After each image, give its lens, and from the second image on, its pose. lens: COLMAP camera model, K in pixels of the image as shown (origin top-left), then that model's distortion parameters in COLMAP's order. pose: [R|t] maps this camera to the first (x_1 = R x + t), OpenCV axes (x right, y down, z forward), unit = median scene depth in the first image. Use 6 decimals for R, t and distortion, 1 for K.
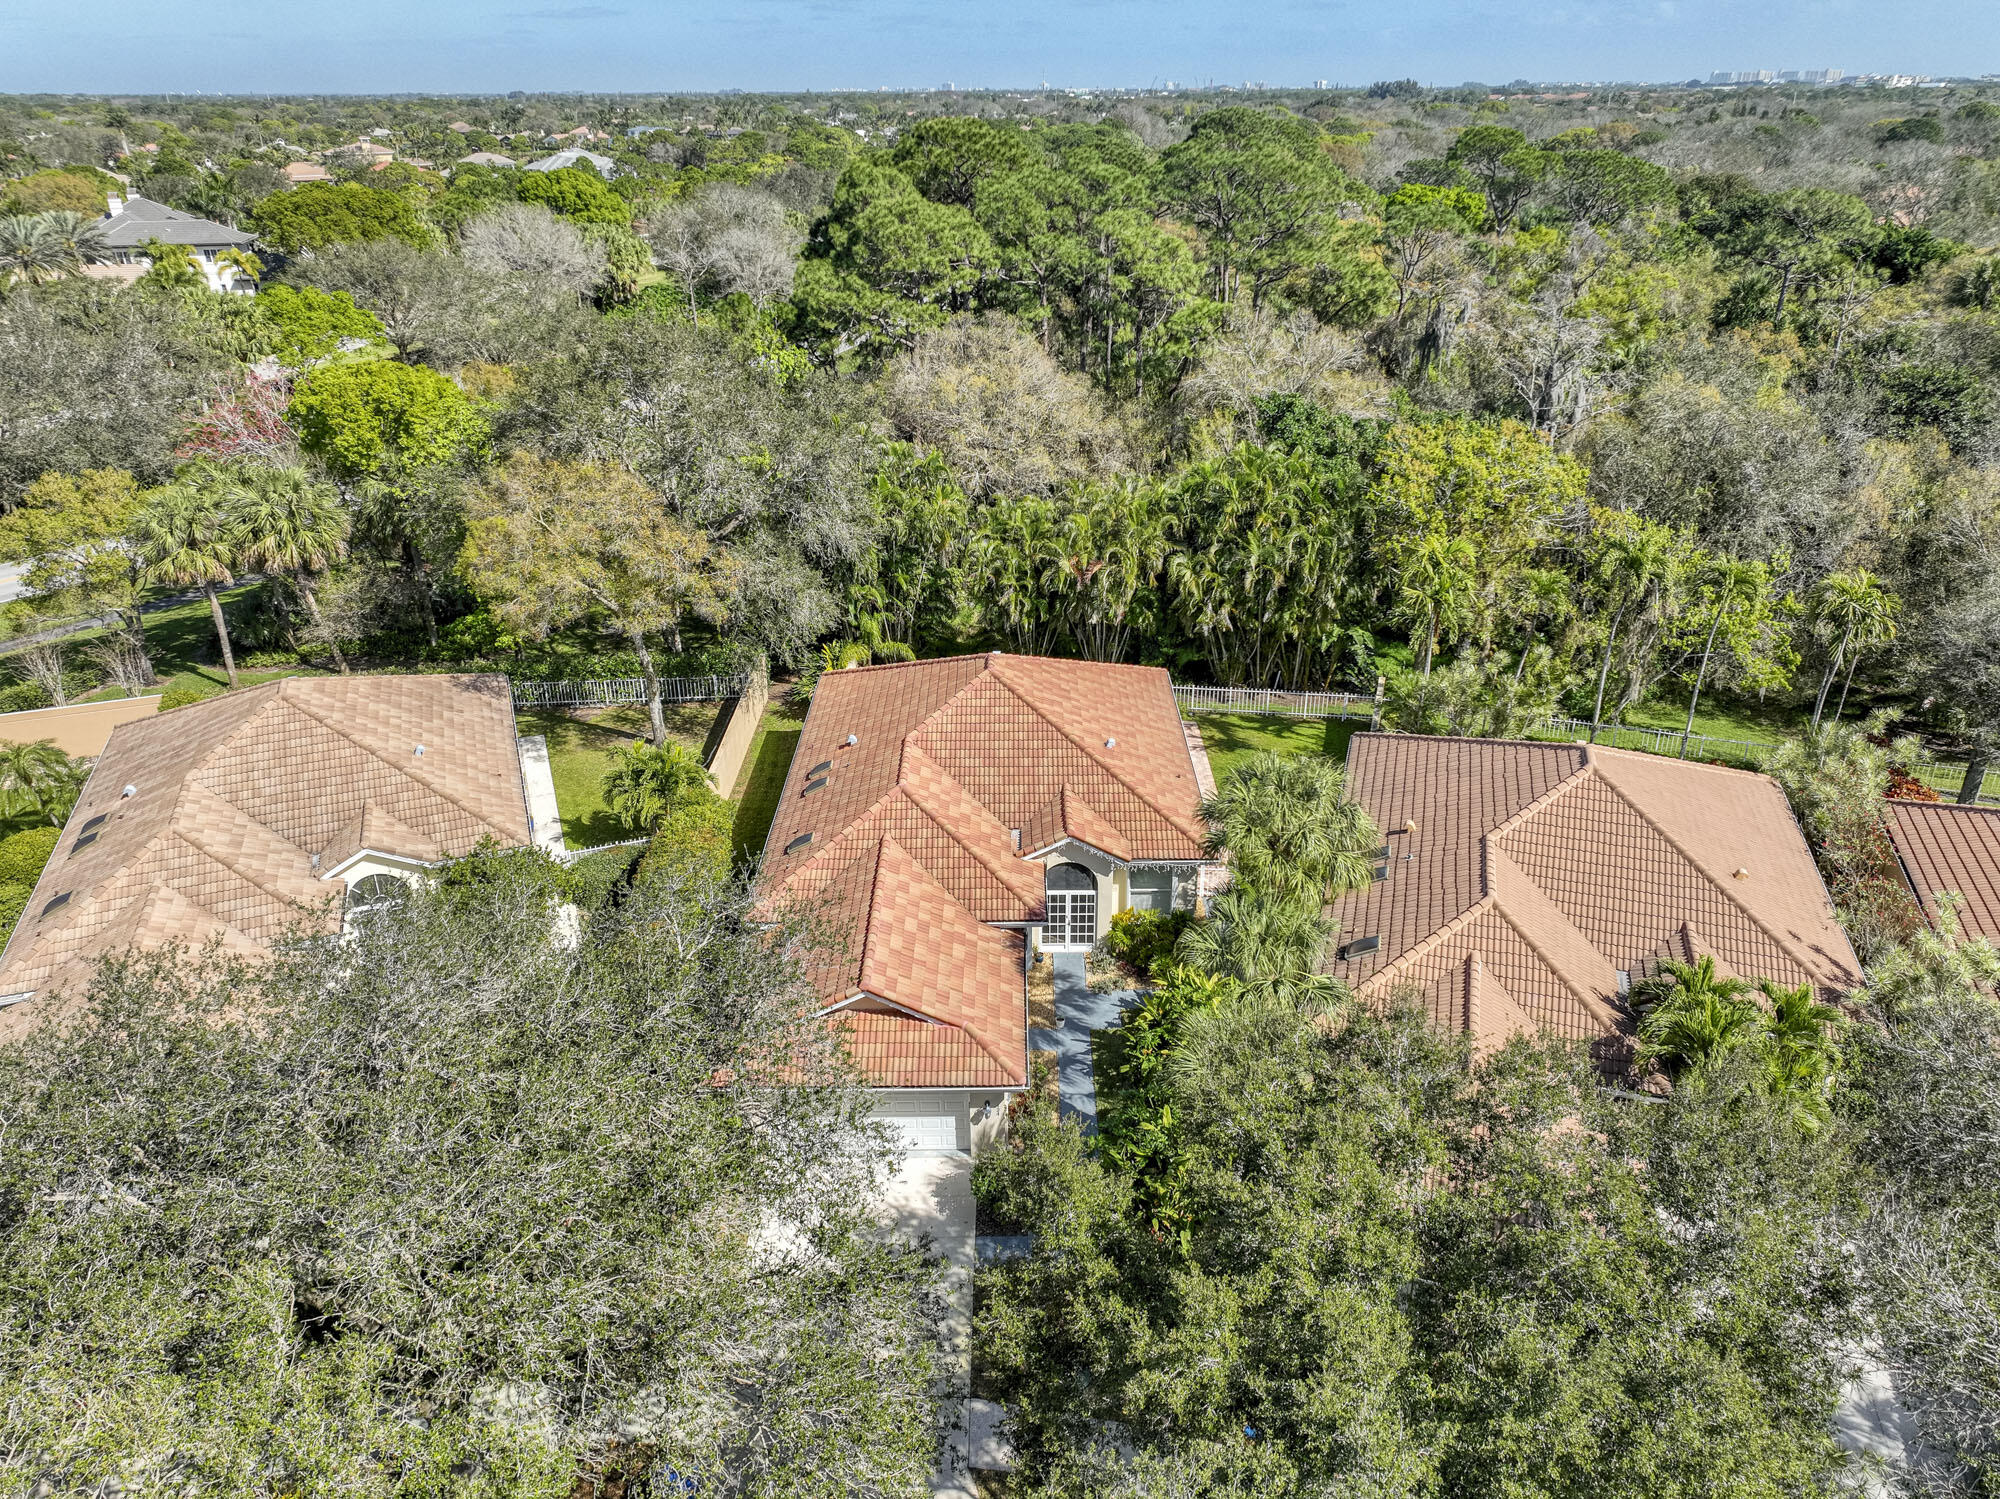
lens RADIAL K [[1684.1, 0, 998.5], [0, 1684.1, 754.1], [0, 0, 1]] dist [-0.008133, -0.007319]
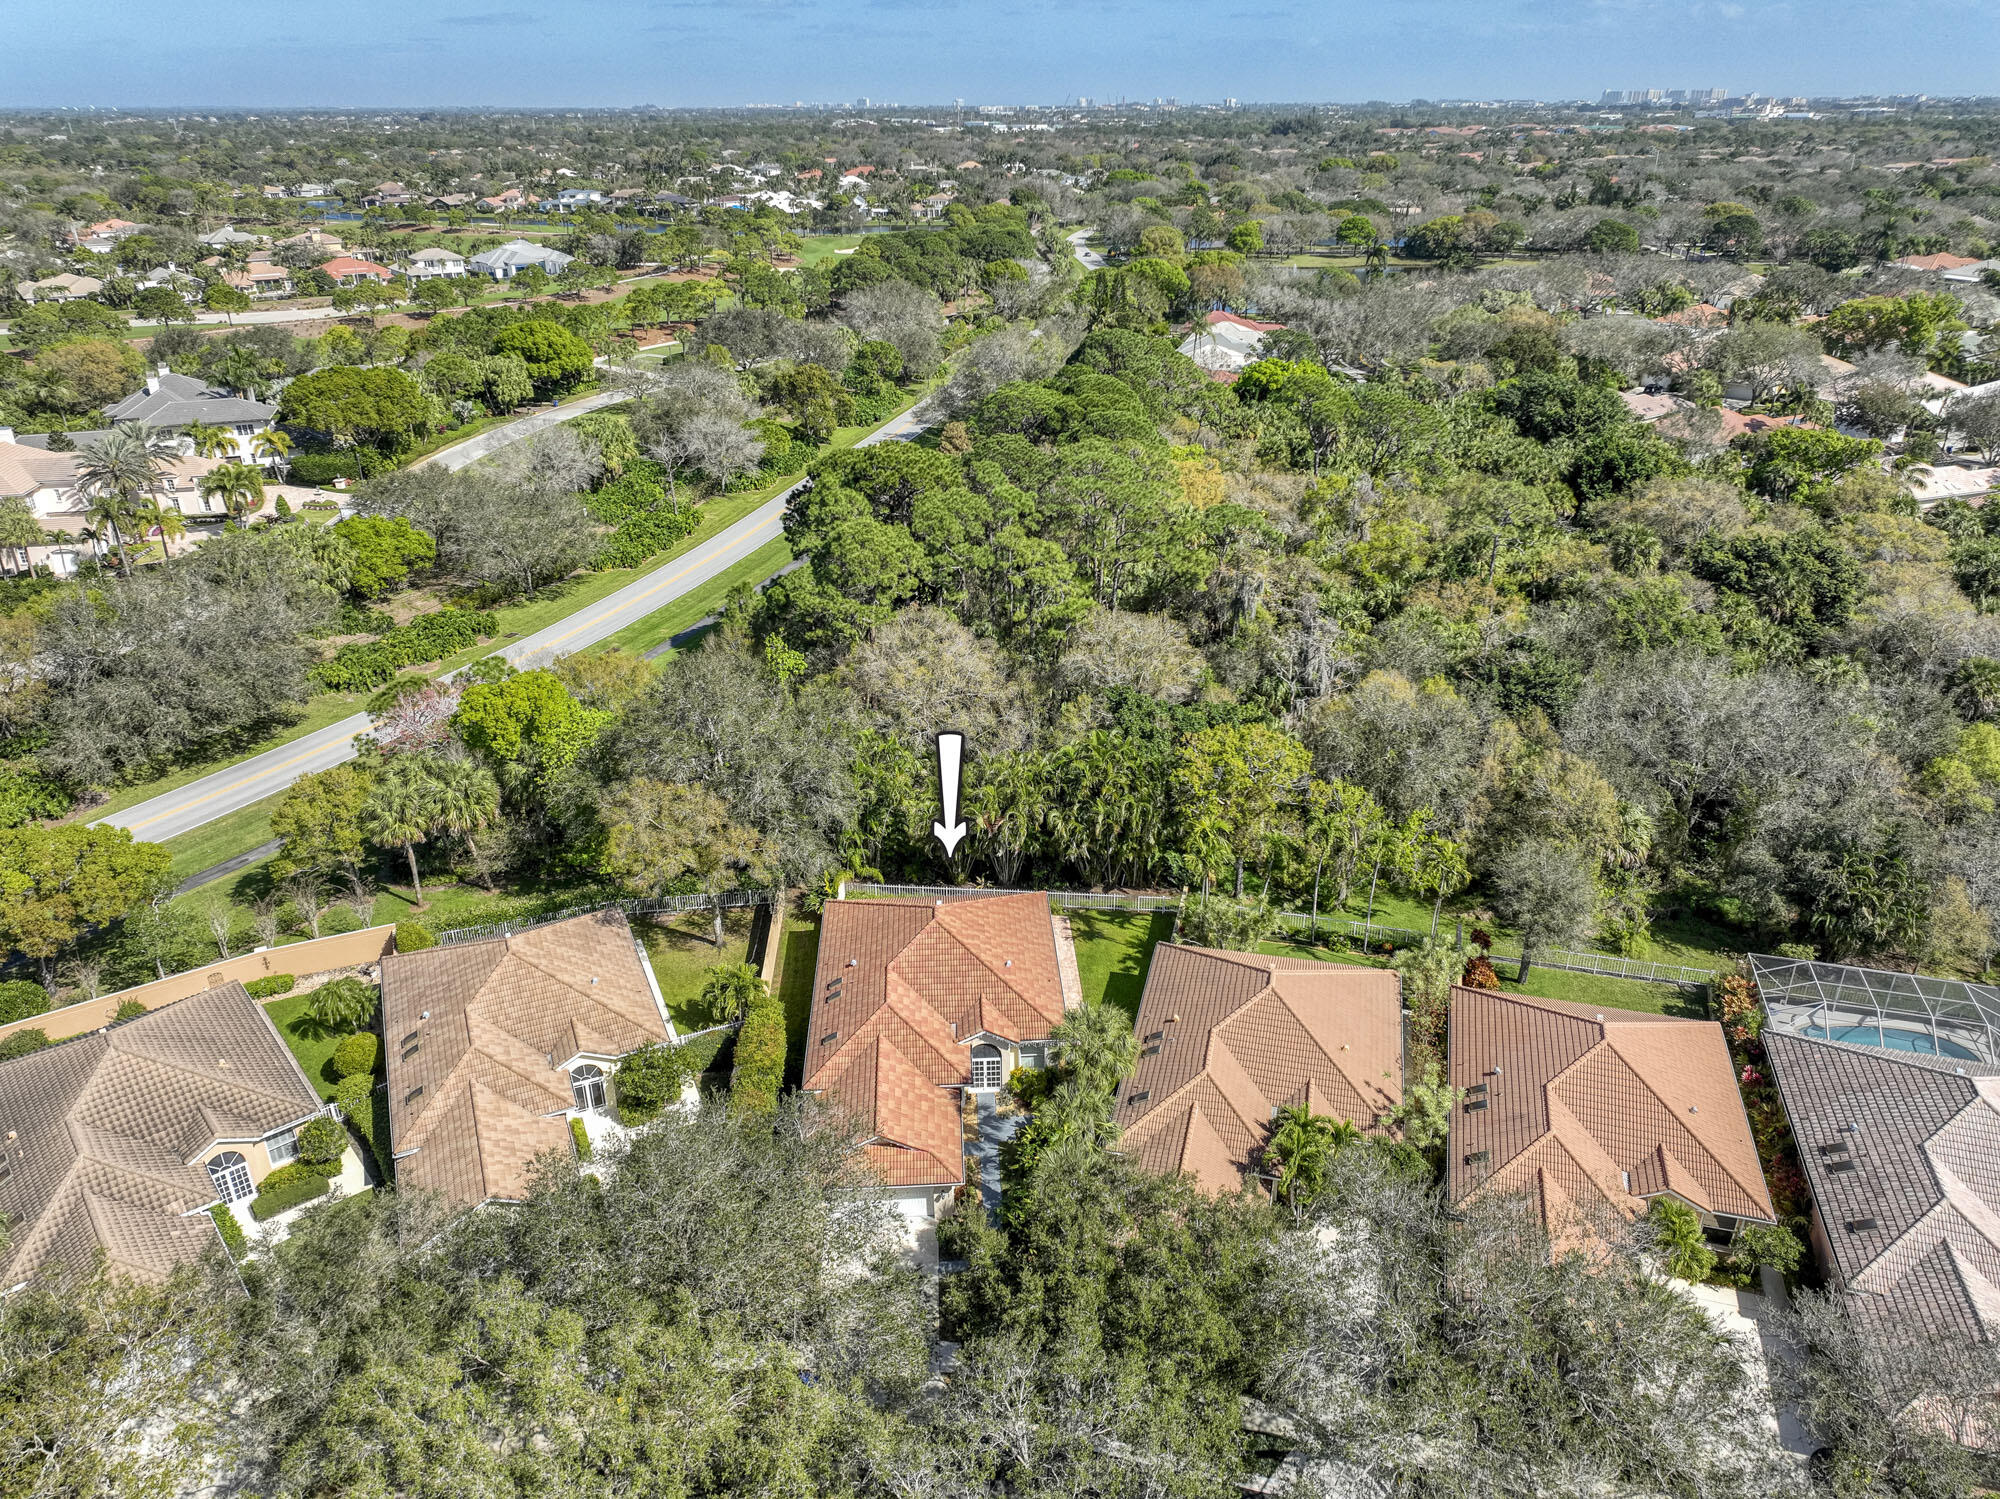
lens RADIAL K [[1684.1, 0, 998.5], [0, 1684.1, 754.1], [0, 0, 1]] dist [-0.008133, -0.007319]
pose [[0.998805, -0.029884, 0.038660, -0.001948], [0.030078, 0.999538, -0.004460, -0.169082], [-0.038509, 0.005617, 0.999242, -0.557332]]
